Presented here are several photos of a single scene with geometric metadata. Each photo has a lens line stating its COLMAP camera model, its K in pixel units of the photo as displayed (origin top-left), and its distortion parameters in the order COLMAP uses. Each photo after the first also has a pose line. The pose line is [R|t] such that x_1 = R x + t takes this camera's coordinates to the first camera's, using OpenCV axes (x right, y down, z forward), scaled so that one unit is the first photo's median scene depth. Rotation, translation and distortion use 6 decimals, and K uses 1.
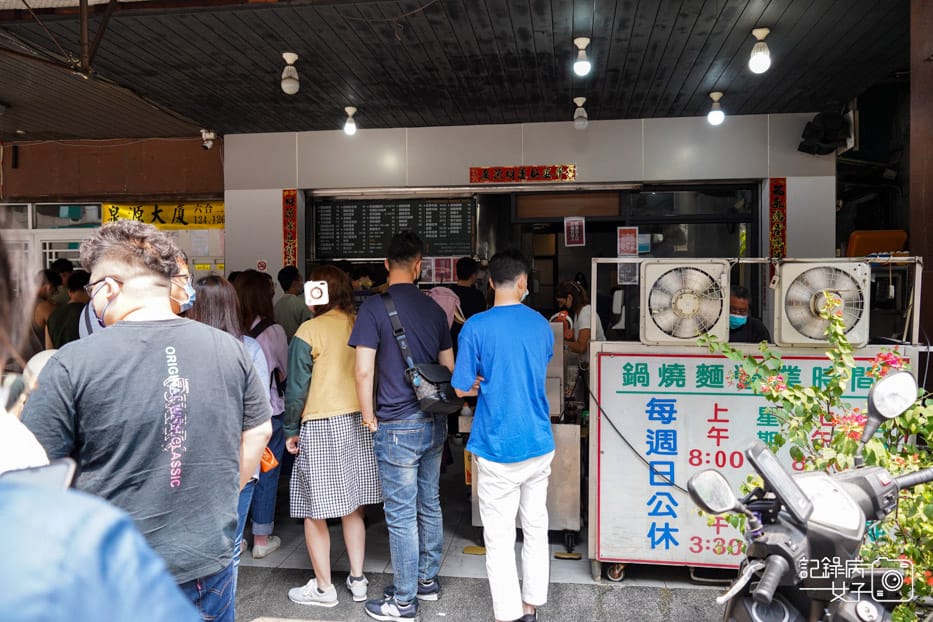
lens RADIAL K [[741.7, 0, 472.1], [0, 741.7, 310.7], [0, 0, 1]] dist [-0.011774, 0.008508]
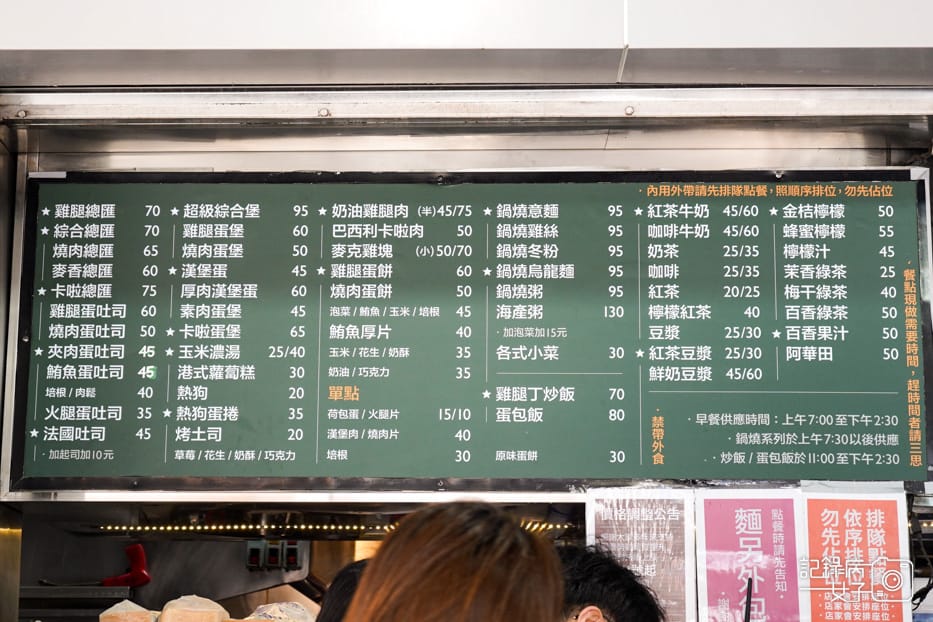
lens RADIAL K [[1637.8, 0, 467.3], [0, 1637.8, 312.0], [0, 0, 1]] dist [0.050763, 0.000000]
pose [[0.992848, 0.028055, 0.116044, -0.154595], [-0.005663, 0.981969, -0.188955, -0.039480], [-0.119252, 0.186946, 0.975105, 0.614230]]
